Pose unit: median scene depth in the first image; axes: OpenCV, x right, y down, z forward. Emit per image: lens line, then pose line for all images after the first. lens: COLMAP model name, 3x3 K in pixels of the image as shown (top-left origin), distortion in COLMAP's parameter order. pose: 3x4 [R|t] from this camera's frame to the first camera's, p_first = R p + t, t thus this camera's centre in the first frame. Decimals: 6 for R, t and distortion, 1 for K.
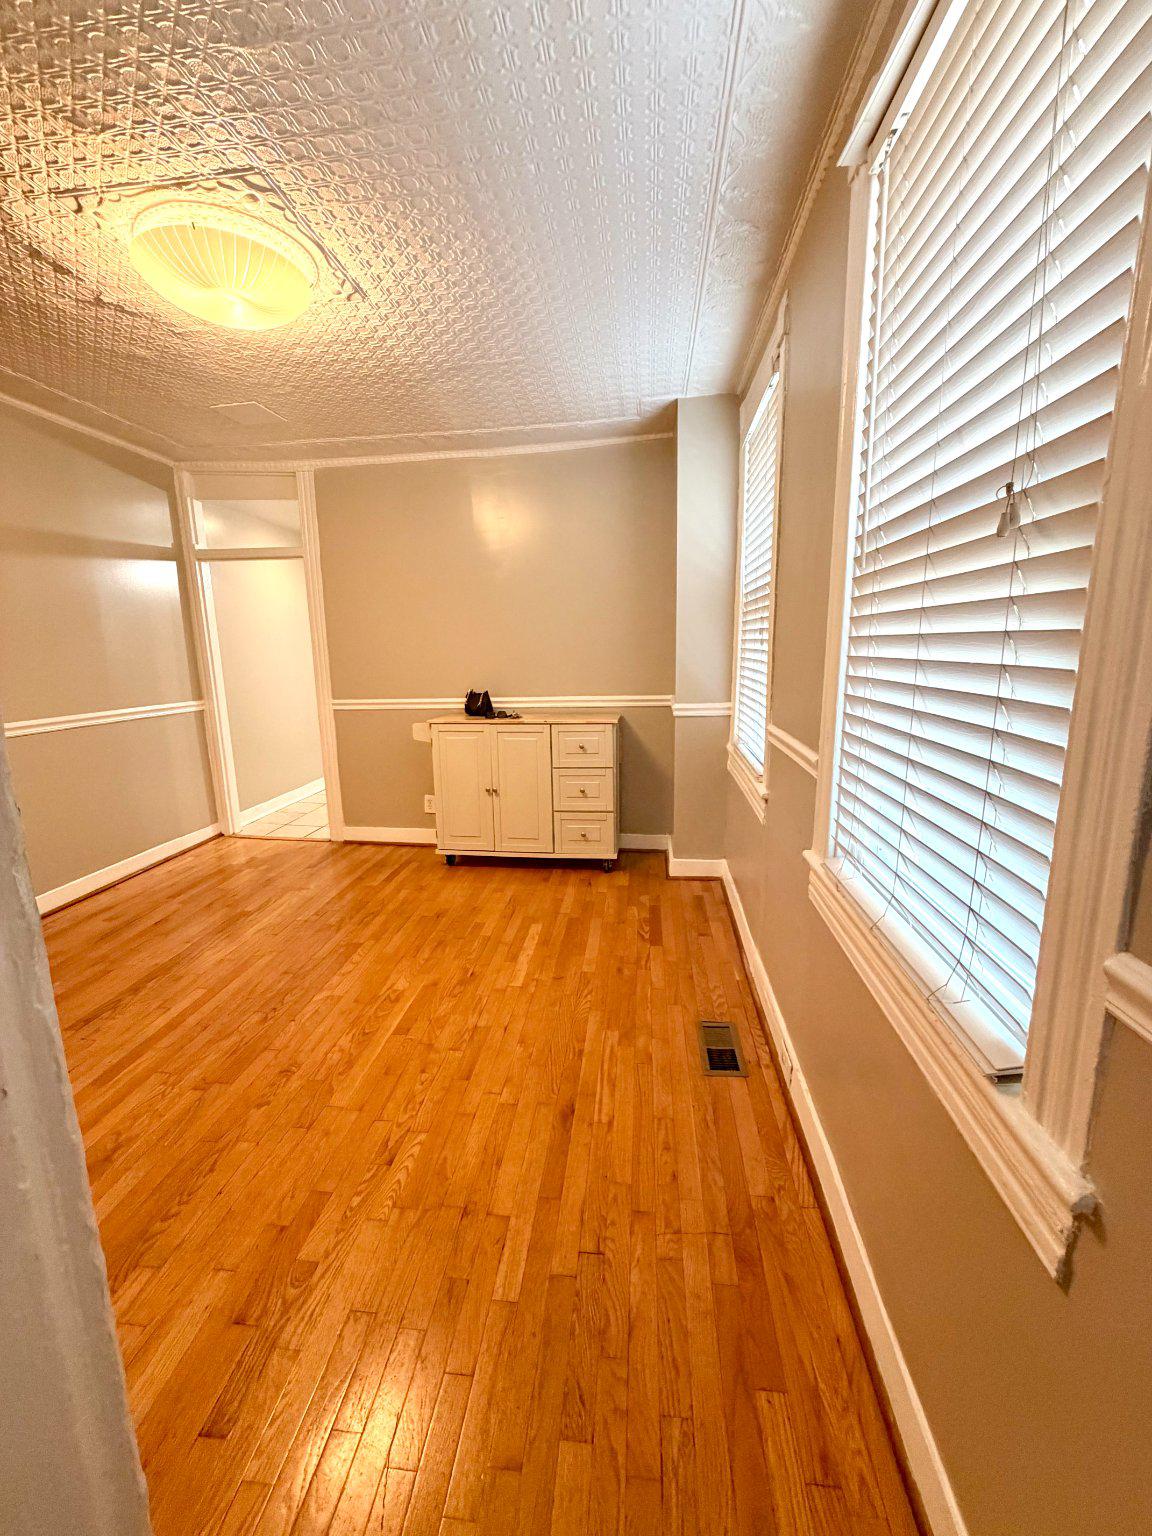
lens RADIAL K [[616.0, 0, 573.0], [0, 616.0, 764.7], [0, 0, 1]] dist [0.001655, -0.000066]
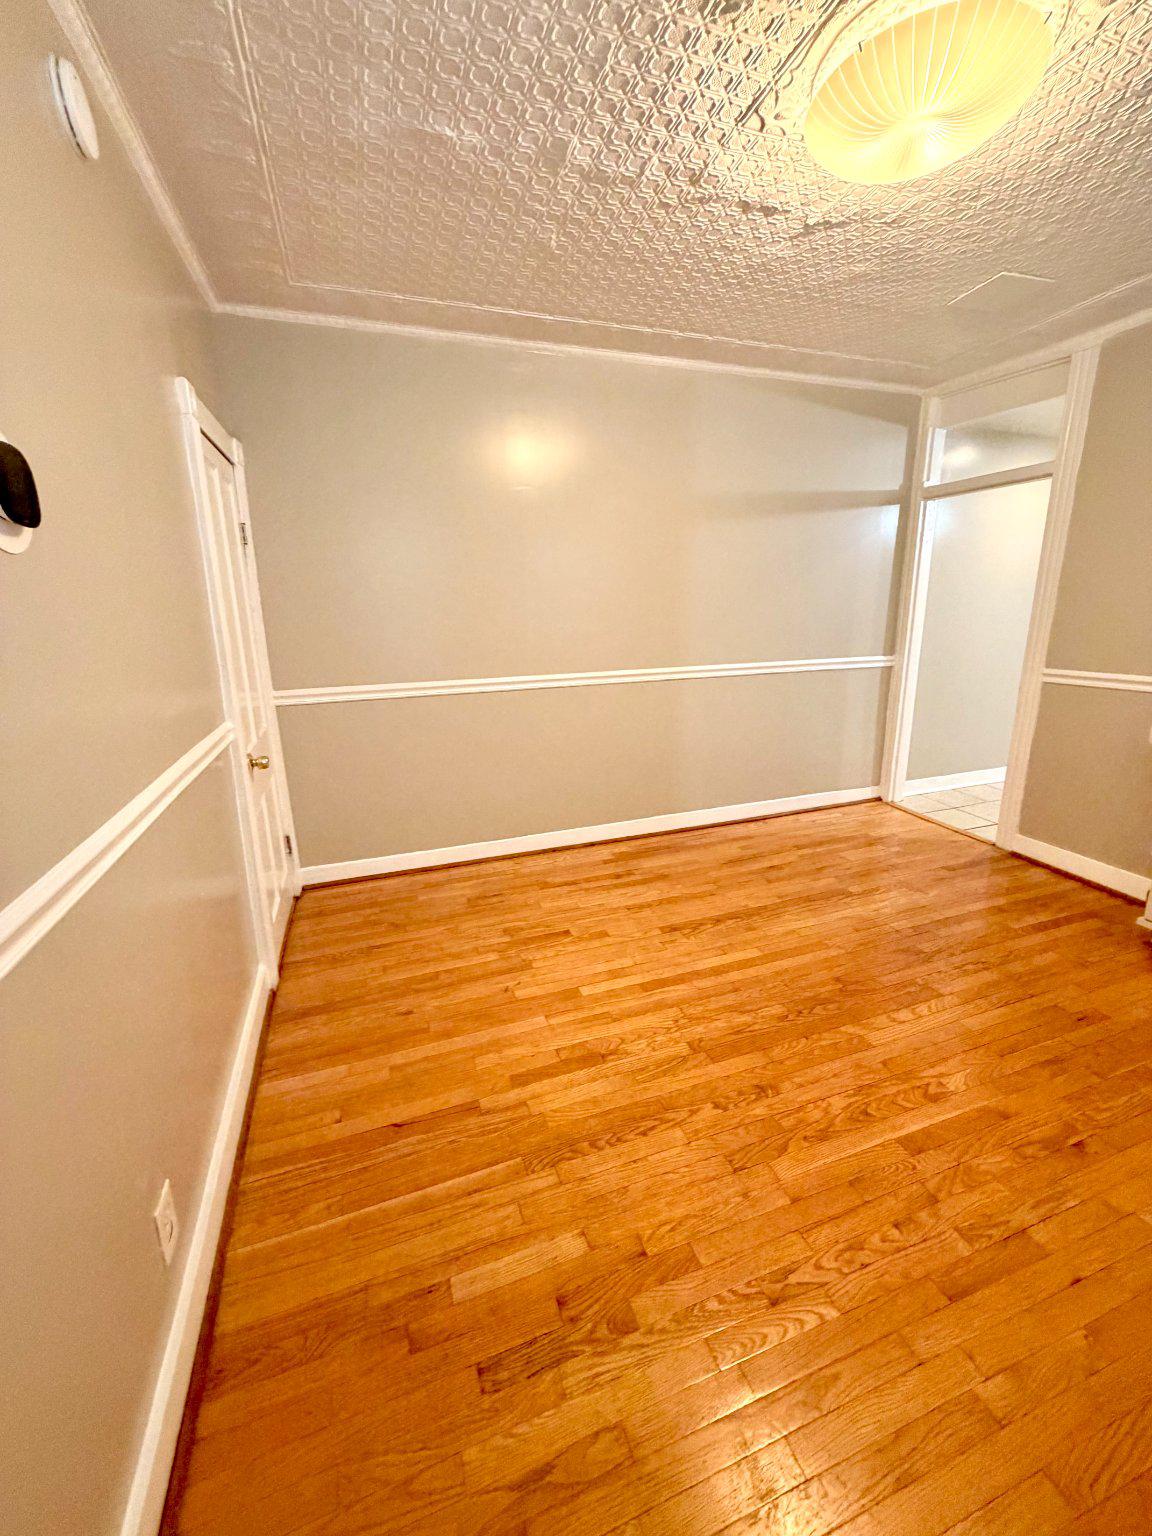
lens RADIAL K [[616.0, 0, 578.5], [0, 616.0, 763.1], [0, 0, 1]] dist [0.001655, -0.000066]
pose [[0.434952, 0.228350, -0.871019, 0.049633], [-0.156671, 0.971748, 0.176522, -0.043107], [0.886719, 0.059685, 0.458439, 0.186521]]
